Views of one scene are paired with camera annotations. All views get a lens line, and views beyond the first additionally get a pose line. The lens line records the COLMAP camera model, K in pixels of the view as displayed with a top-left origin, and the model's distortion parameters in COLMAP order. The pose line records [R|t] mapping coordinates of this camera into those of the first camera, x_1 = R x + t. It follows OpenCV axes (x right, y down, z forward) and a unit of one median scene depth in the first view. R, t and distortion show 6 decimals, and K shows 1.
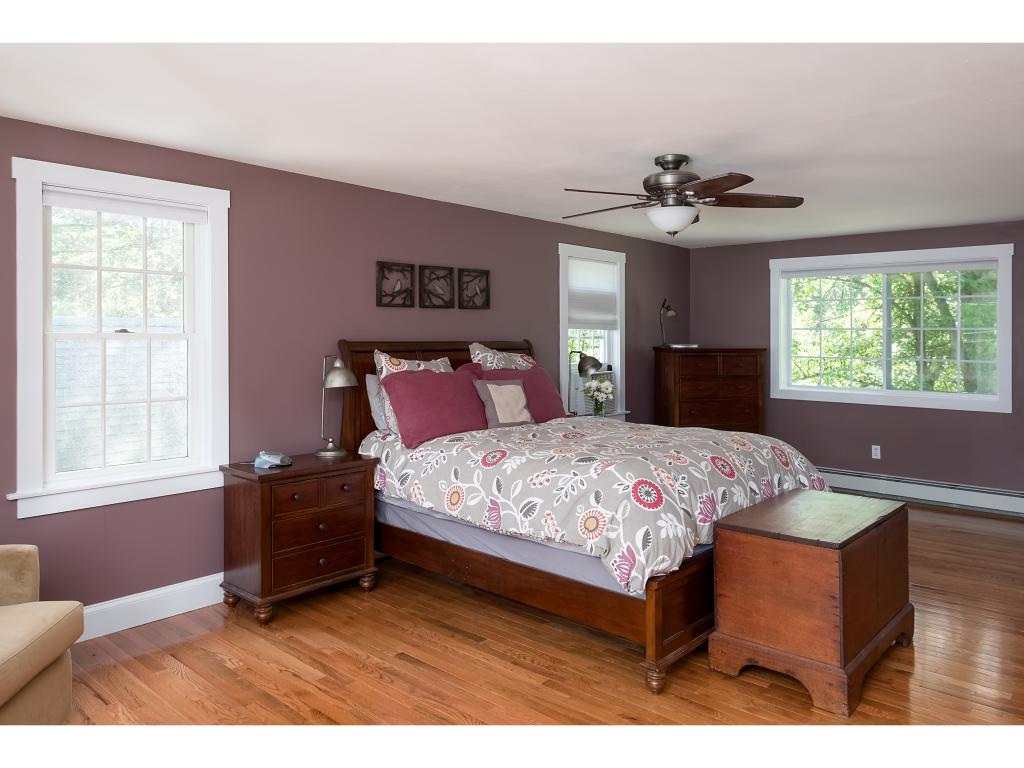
lens RADIAL K [[739.6, 0, 512.0], [0, 739.6, 384.0], [0, 0, 1]] dist [0.000765, 0.000008]
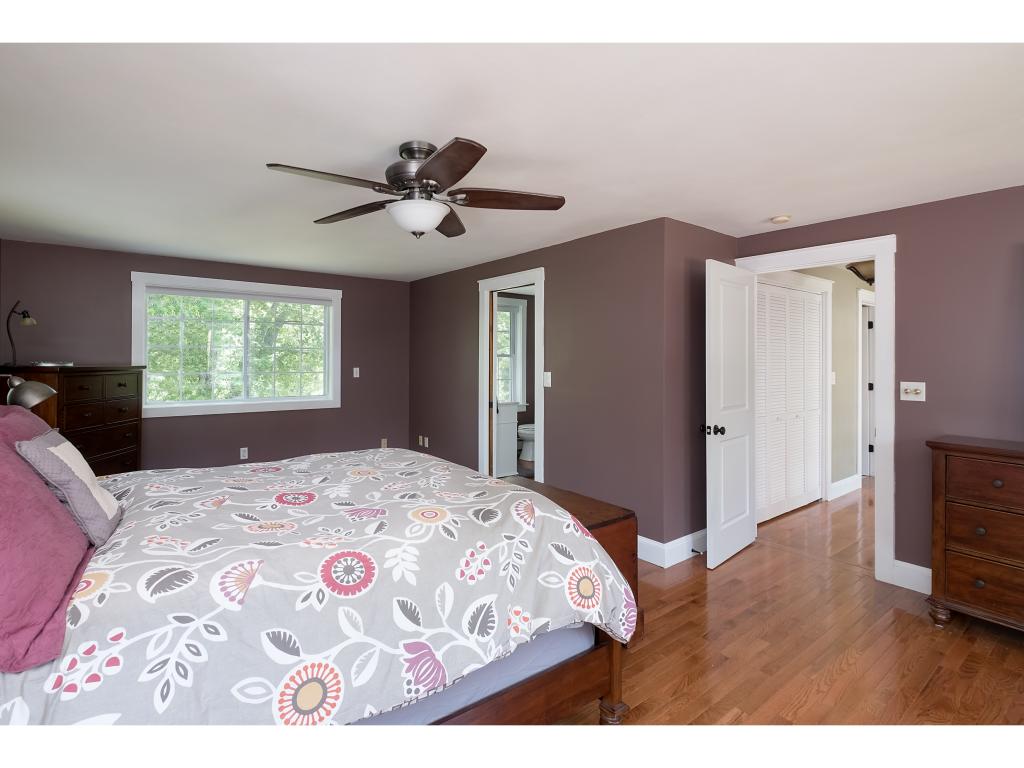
lens RADIAL K [[495.9, 0, 513.6], [0, 495.9, 363.7], [0, 0, 1]] dist [-0.001839, 0.000386]
pose [[0.191310, -0.012012, 0.981456, -0.359236], [0.060813, 0.998149, 0.000362, -0.044293], [-0.979644, 0.059616, 0.191687, 0.821608]]
